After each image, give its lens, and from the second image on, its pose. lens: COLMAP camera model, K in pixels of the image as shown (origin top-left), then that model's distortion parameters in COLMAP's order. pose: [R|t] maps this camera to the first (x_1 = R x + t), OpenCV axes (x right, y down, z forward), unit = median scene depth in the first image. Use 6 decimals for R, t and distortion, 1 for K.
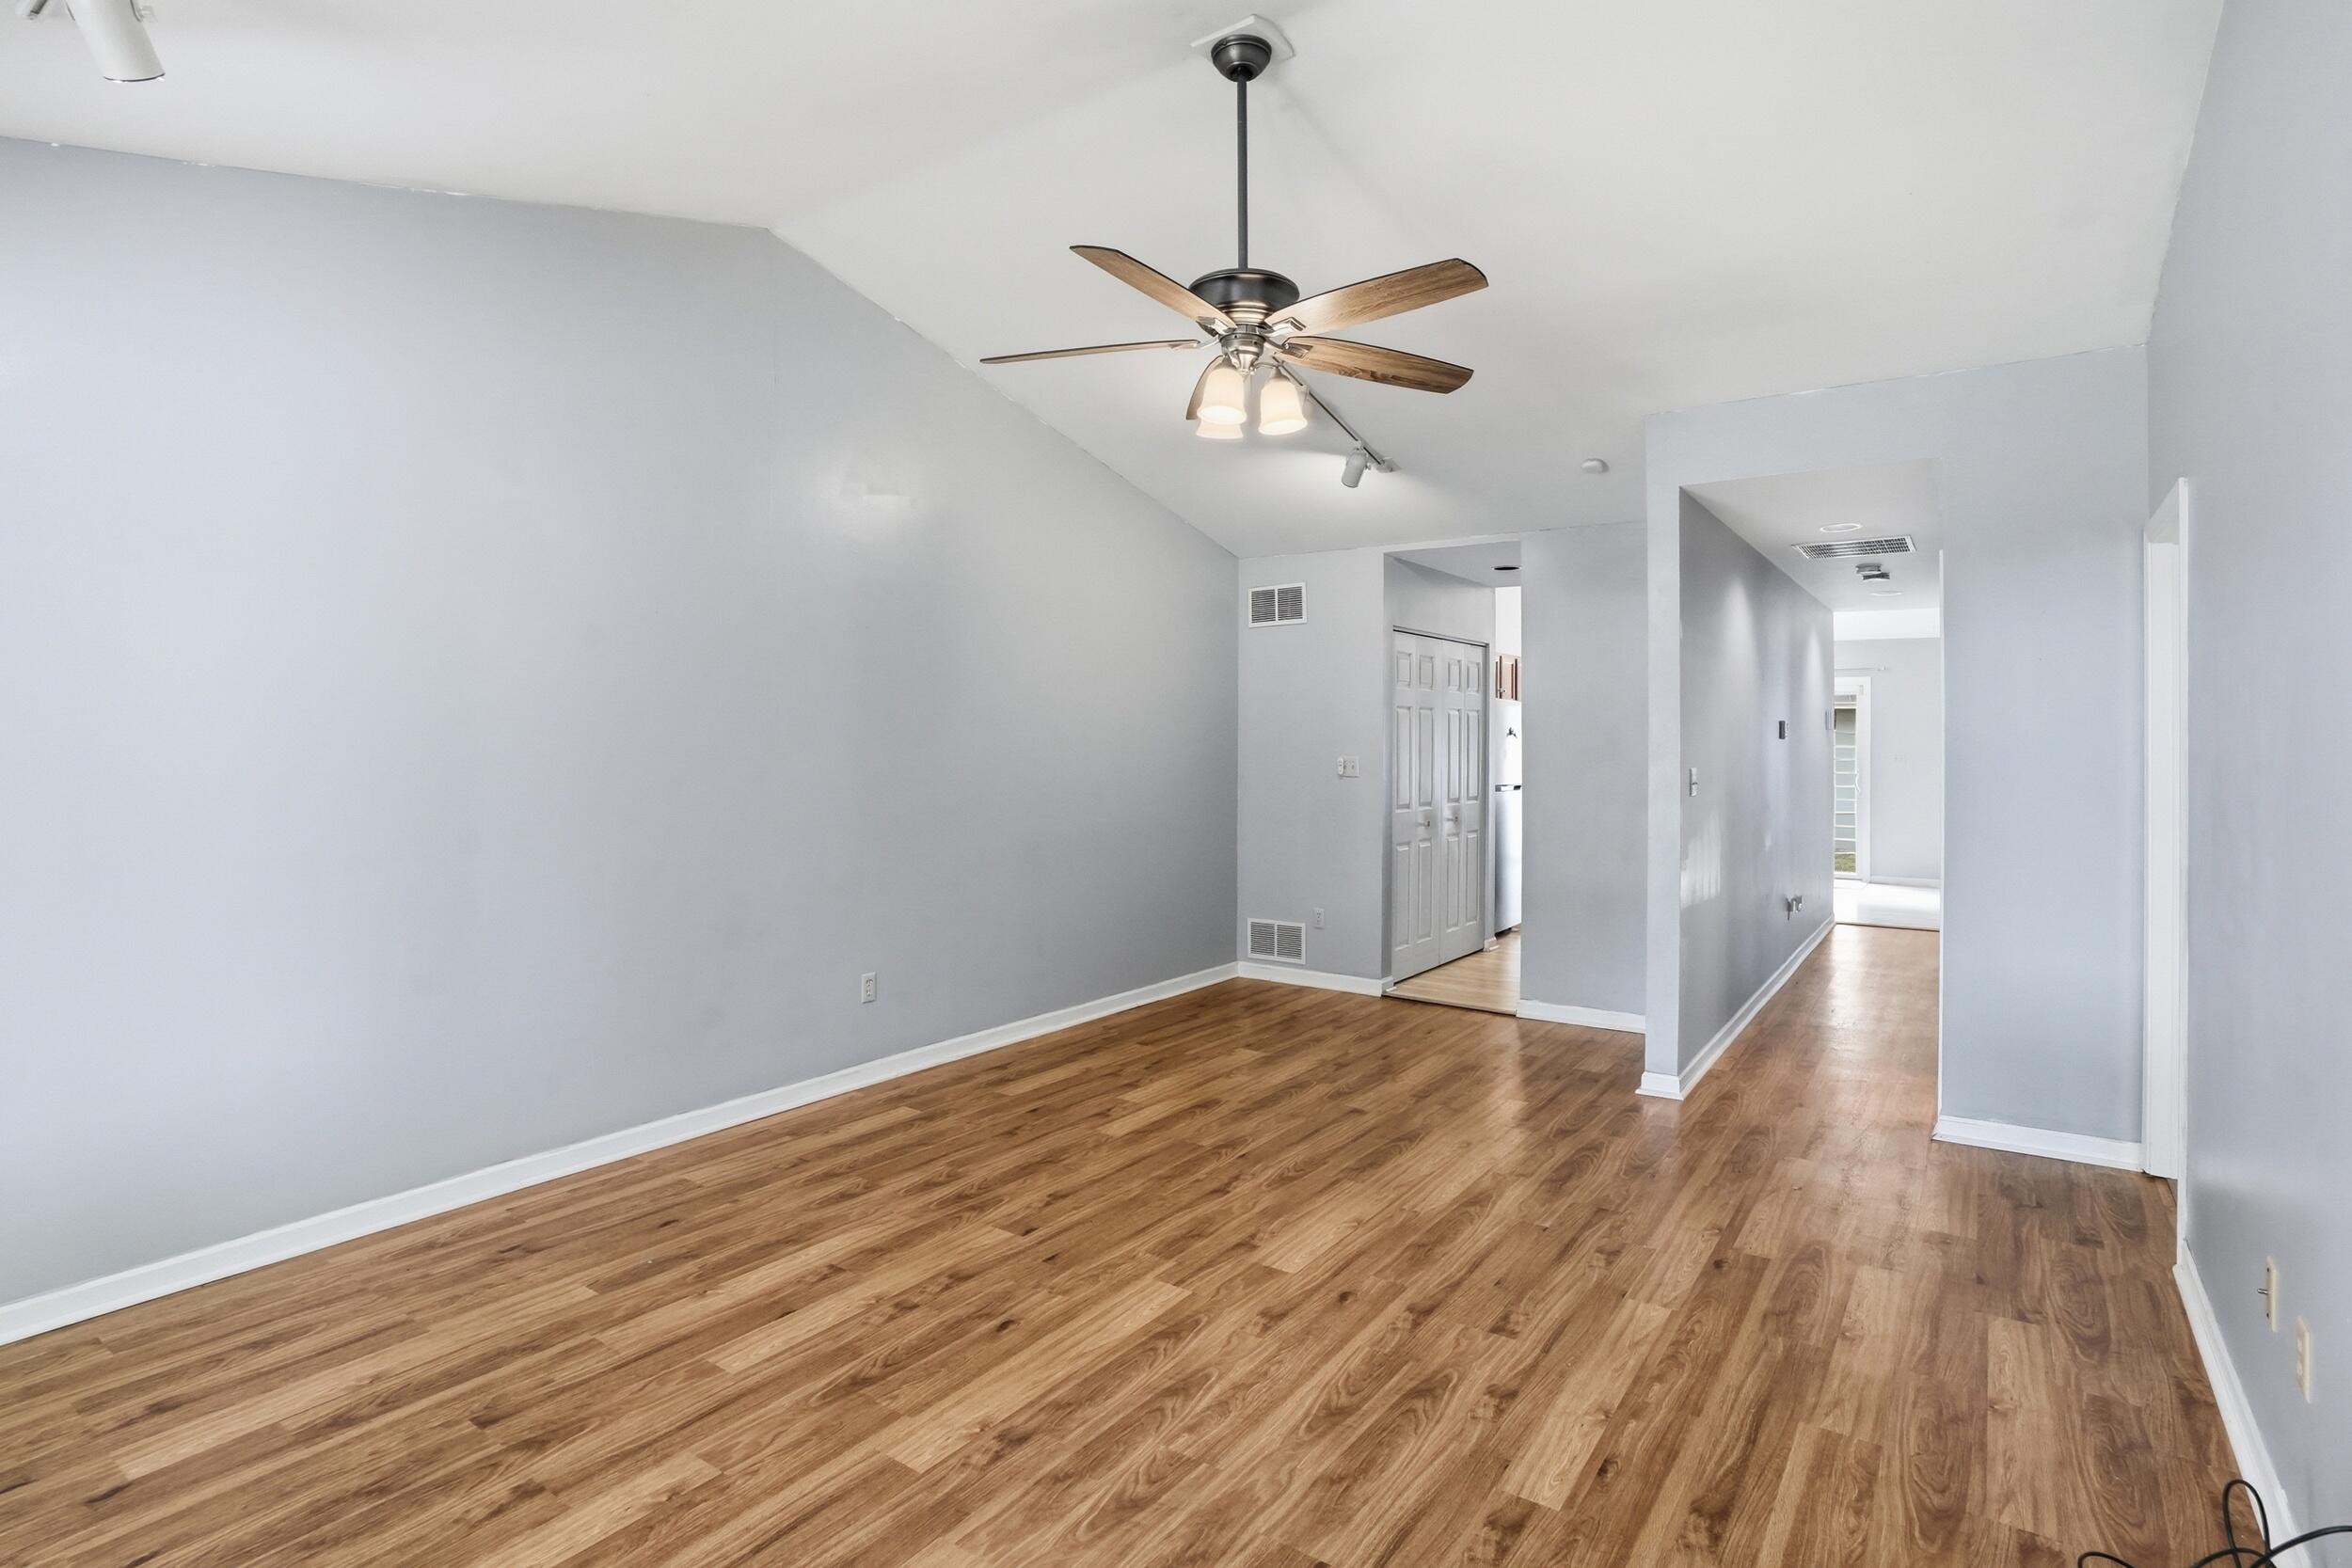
lens RADIAL K [[1176.8, 0, 1184.3], [0, 1176.8, 767.1], [0, 0, 1]] dist [-0.063503, 0.027860]
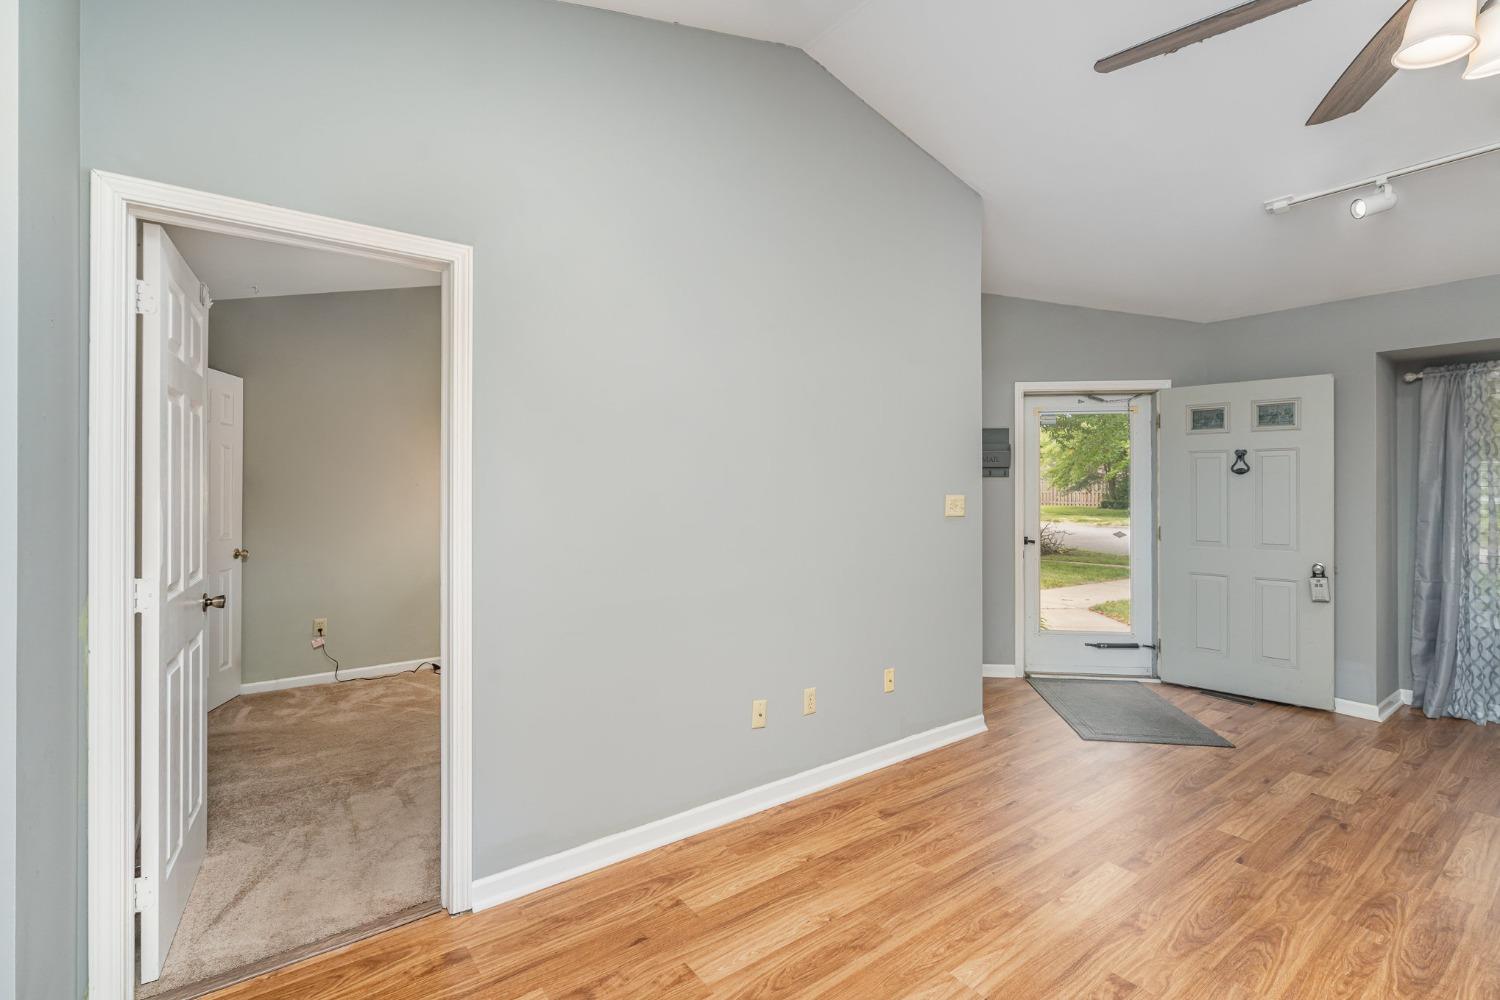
lens RADIAL K [[673.4, 0, 748.3], [0, 673.4, 483.6], [0, 0, 1]] dist [-0.002961, -0.000372]
pose [[-0.948262, -0.002300, 0.317479, 0.357927], [0.003130, 0.999857, 0.016593, -0.016907], [-0.317472, 0.016728, -0.948120, 1.494252]]
